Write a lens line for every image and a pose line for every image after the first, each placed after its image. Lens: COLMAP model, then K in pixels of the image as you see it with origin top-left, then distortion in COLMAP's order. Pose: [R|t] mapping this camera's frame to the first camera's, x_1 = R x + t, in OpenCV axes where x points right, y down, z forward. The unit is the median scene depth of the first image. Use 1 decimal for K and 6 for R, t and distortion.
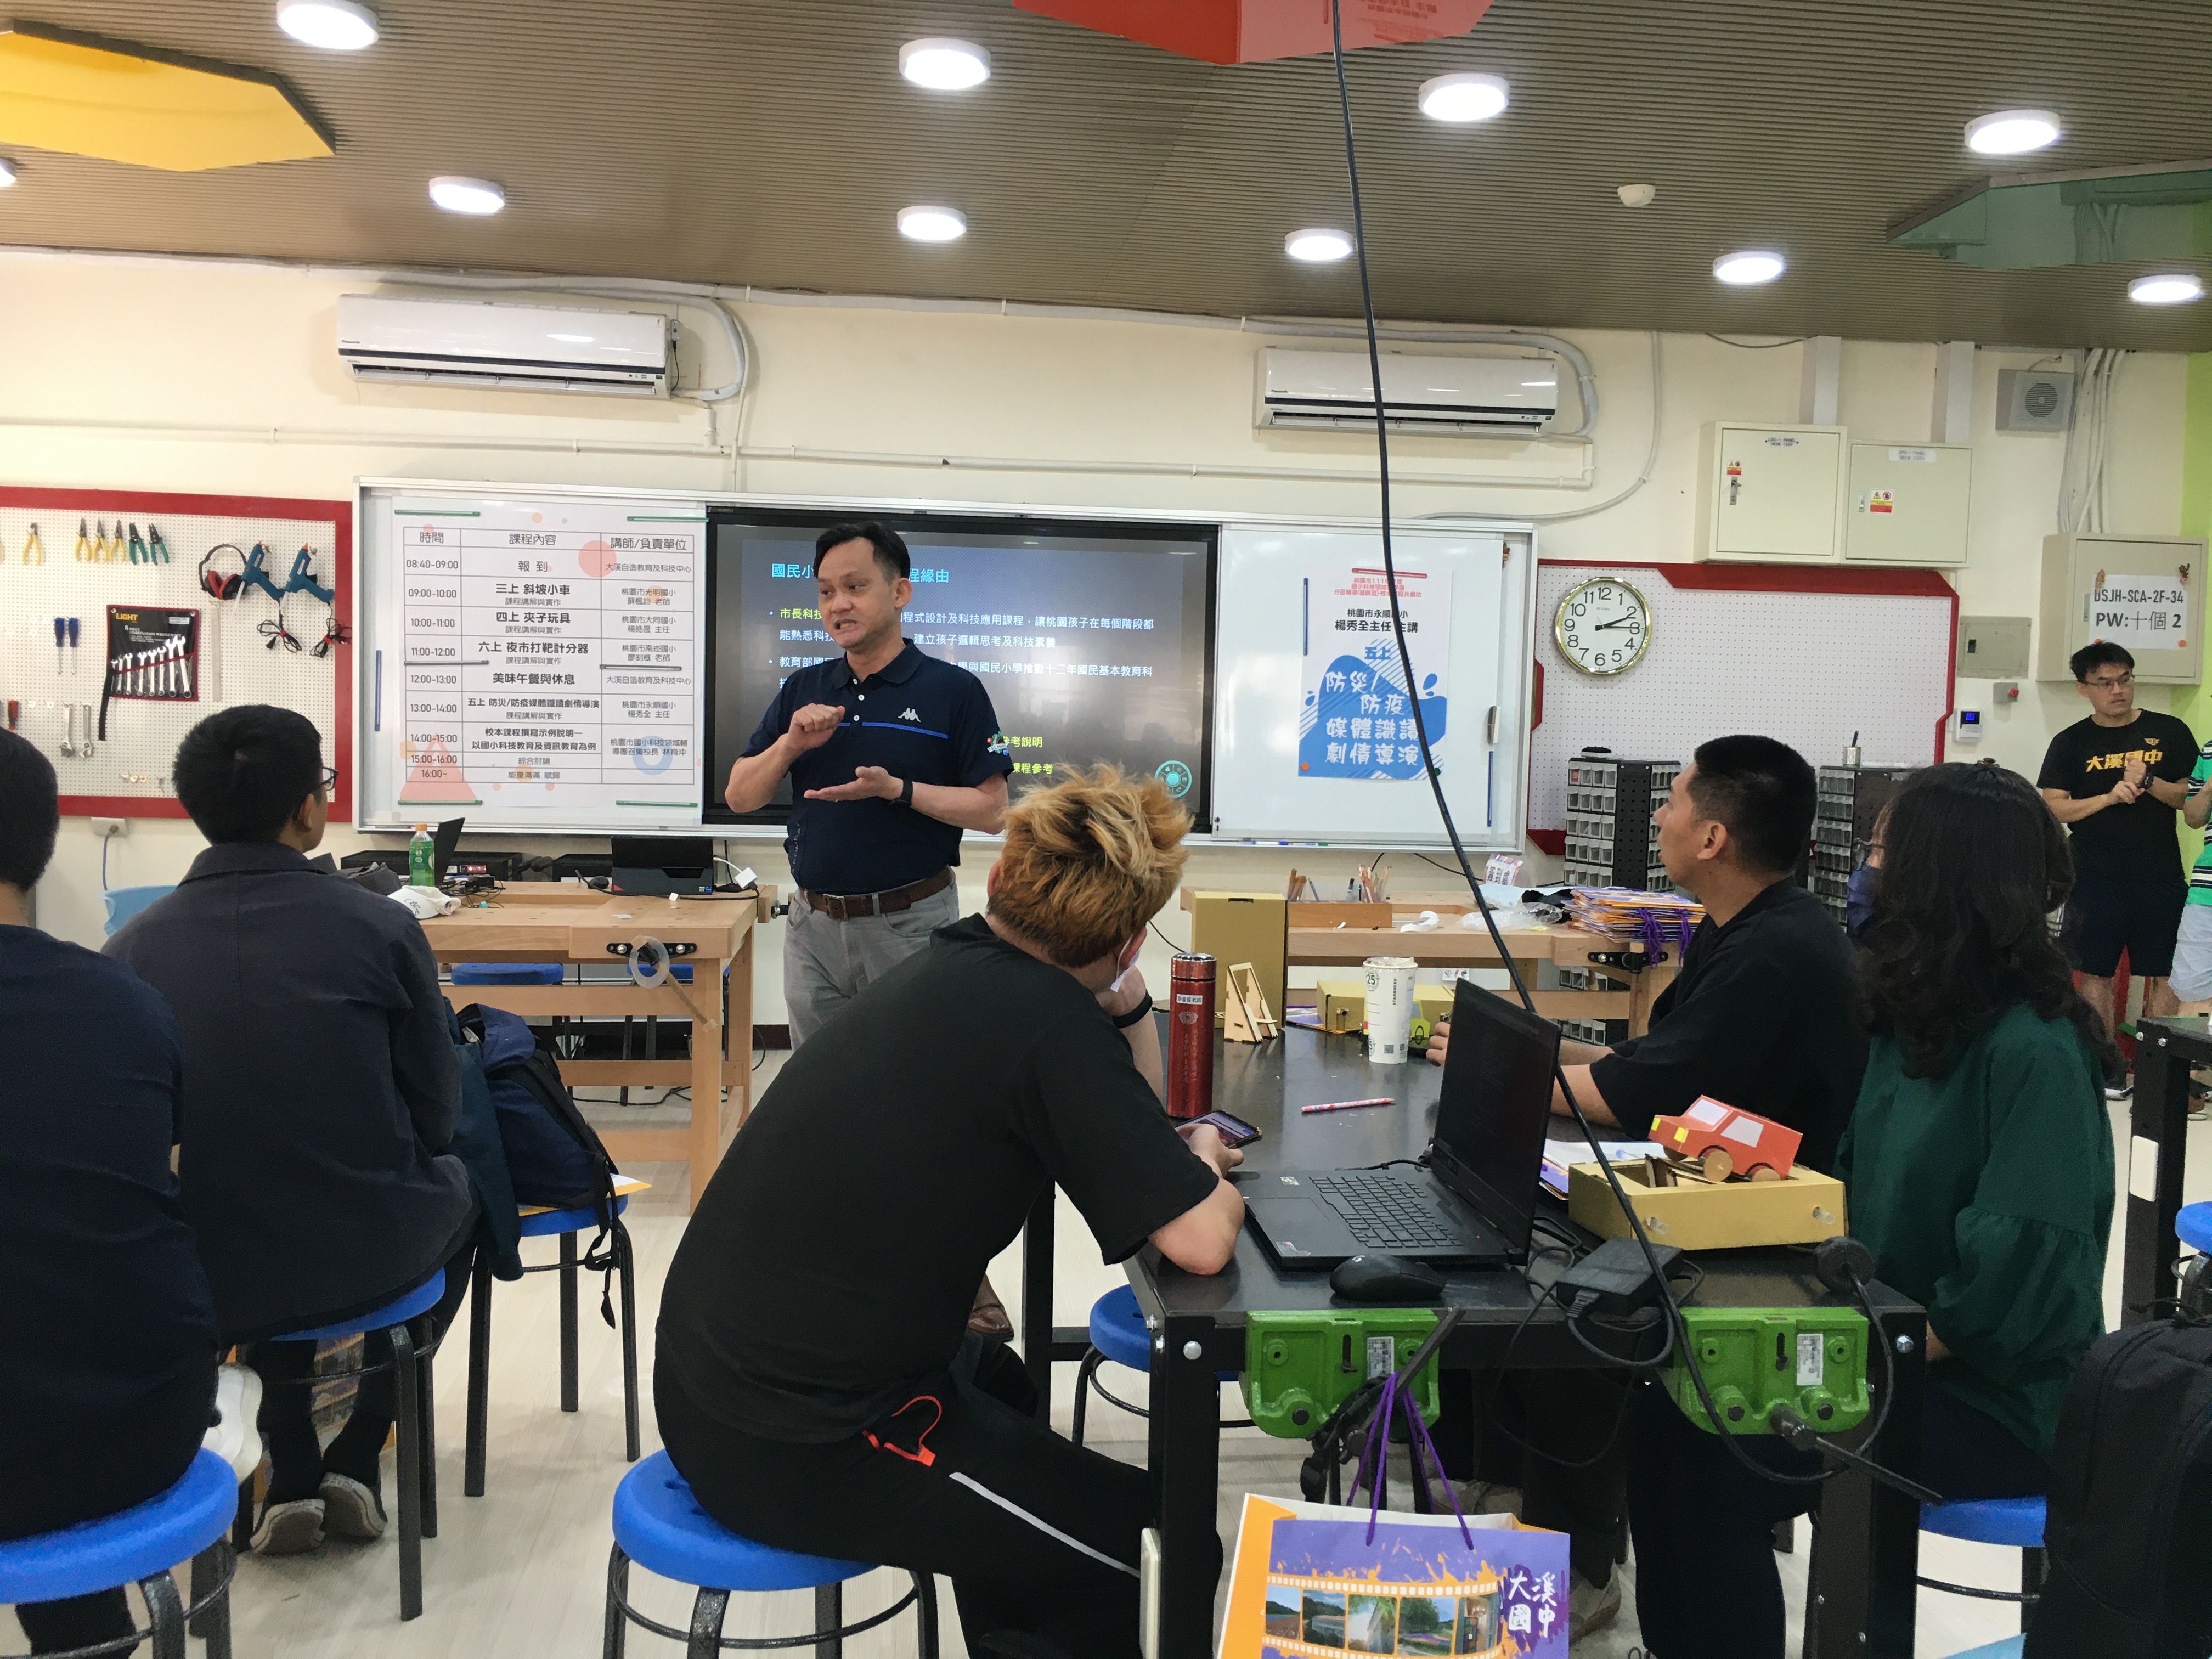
lens RADIAL K [[1894.5, 0, 1090.2], [0, 1894.5, 824.0], [0, 0, 1]] dist [0.079953, -0.126333]
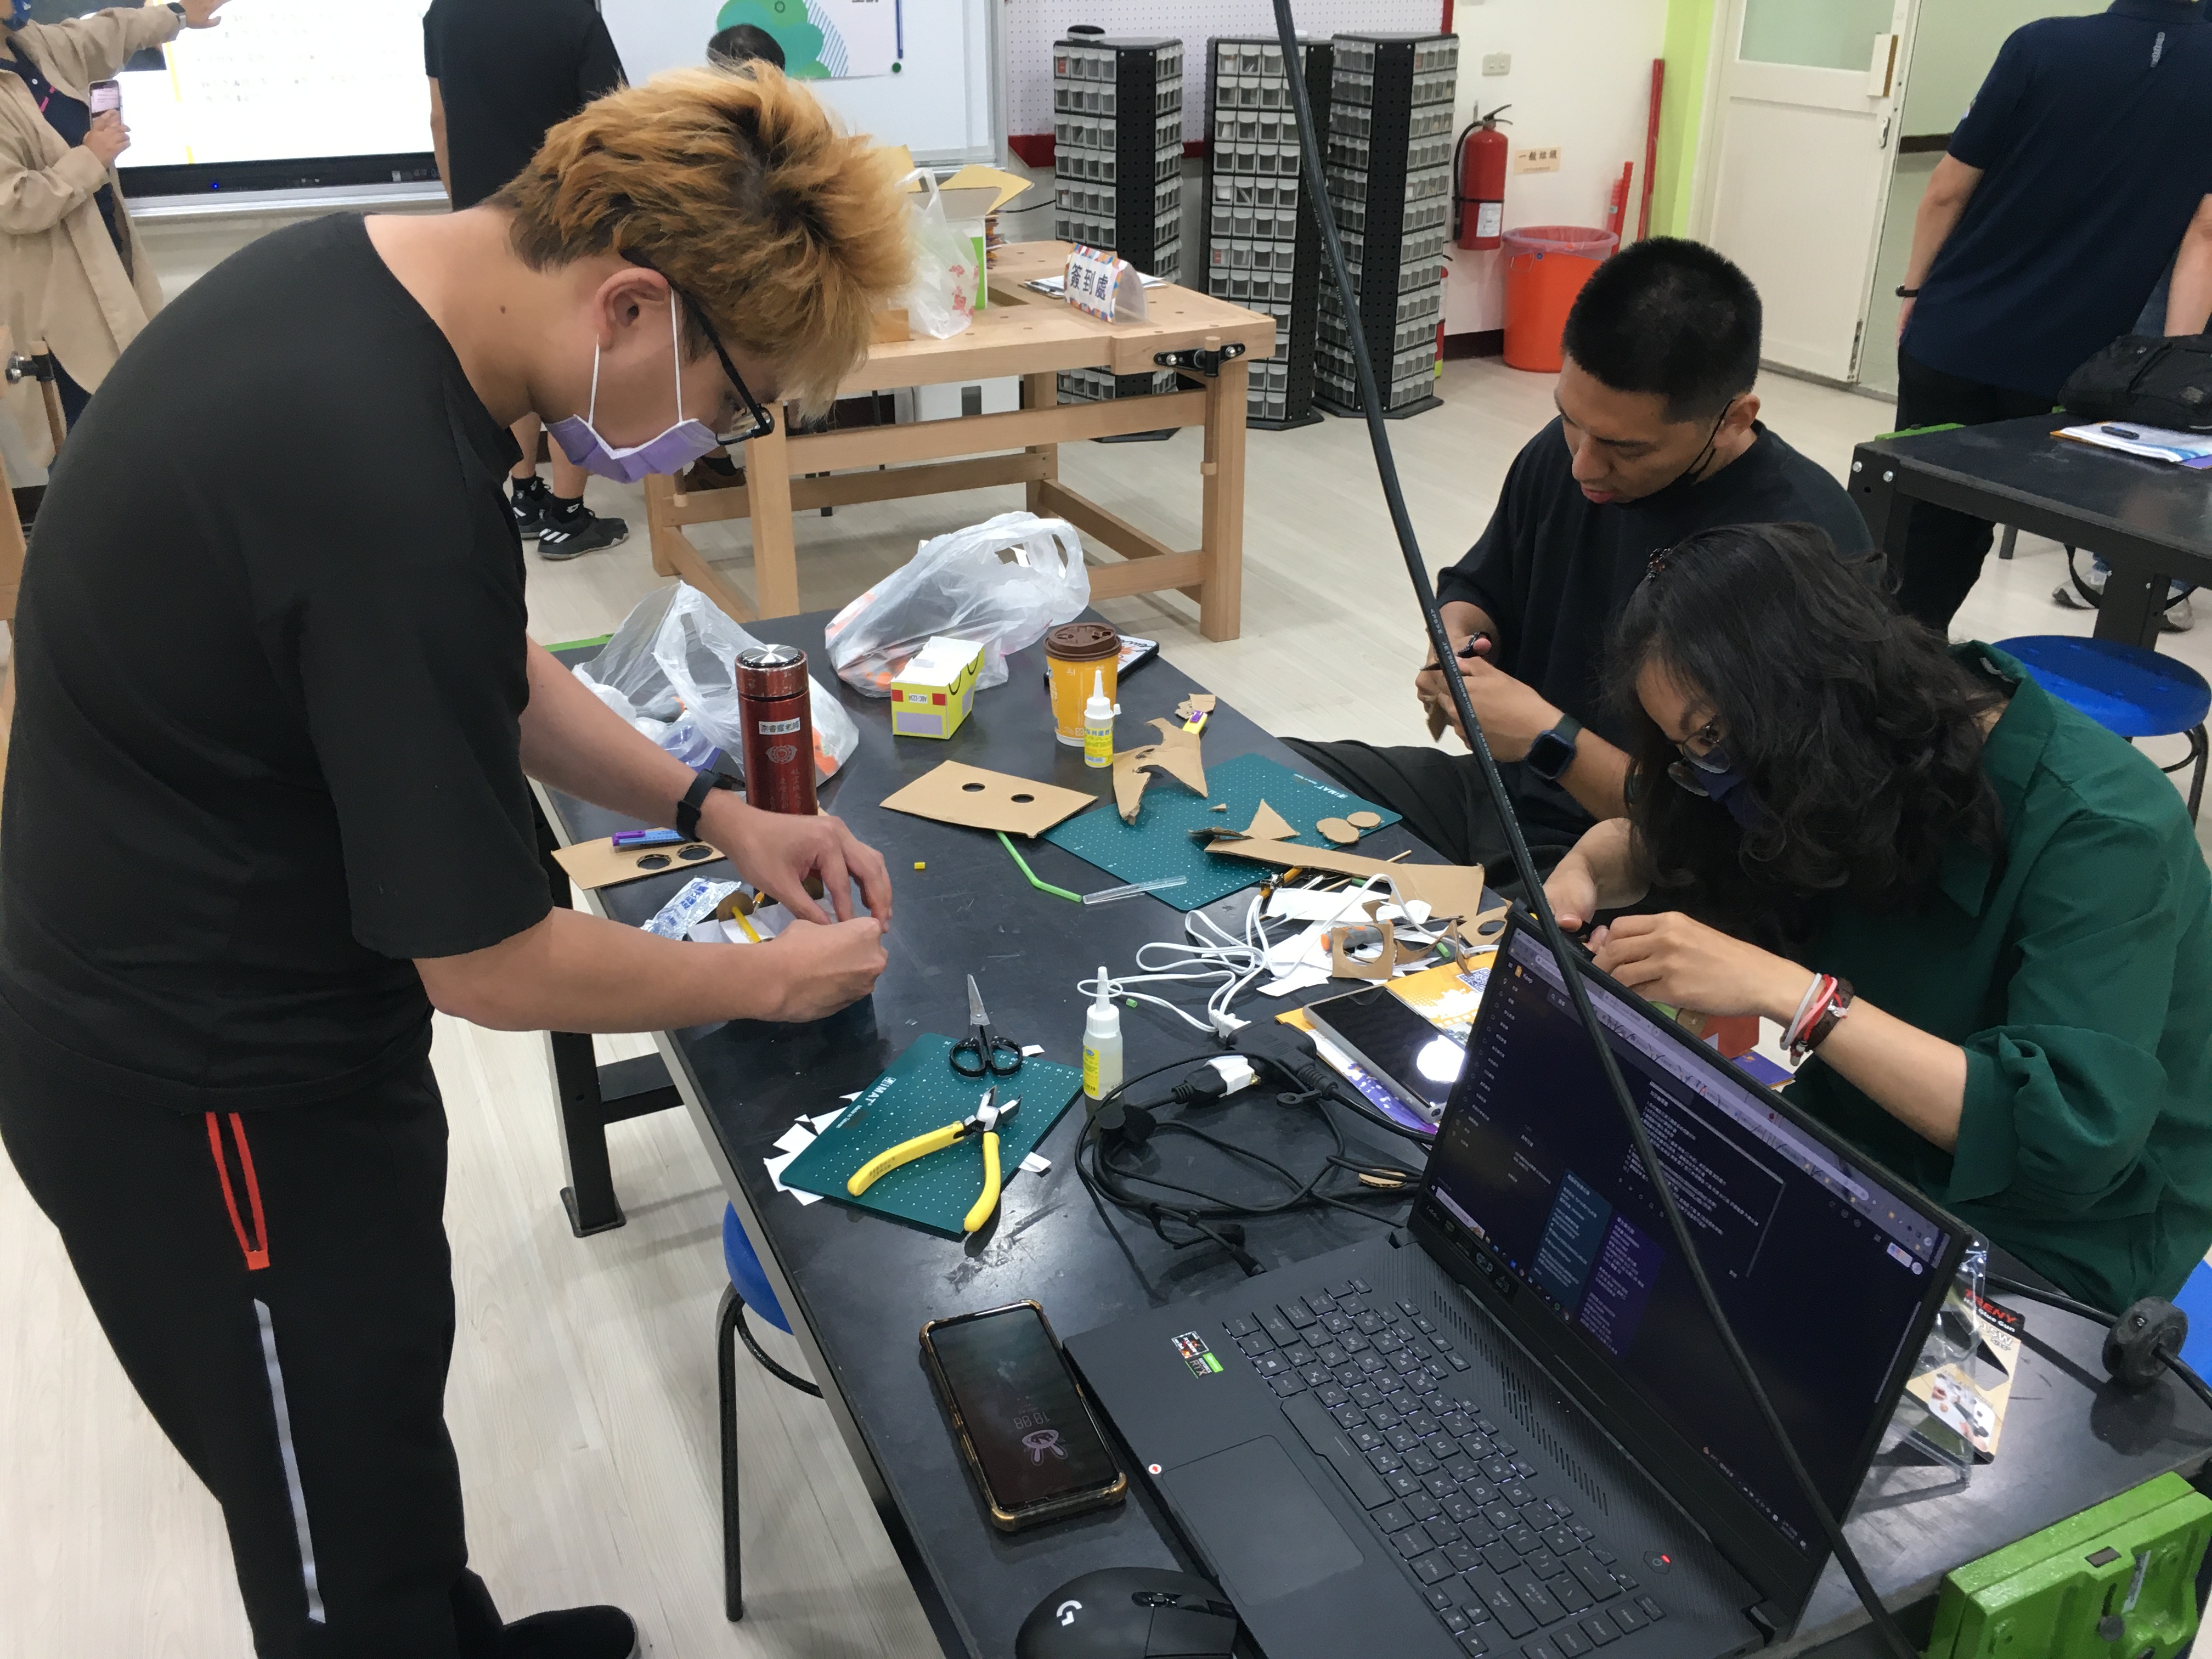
lens RADIAL K [[1894.5, 0, 1090.2], [0, 1894.5, 824.0], [0, 0, 1]] dist [0.079953, -0.126333]
pose [[0.947826, -0.164084, 0.273317, -0.010001], [0.047858, 0.920886, 0.386882, -0.042935], [-0.315175, -0.353616, 0.880693, 0.165276]]
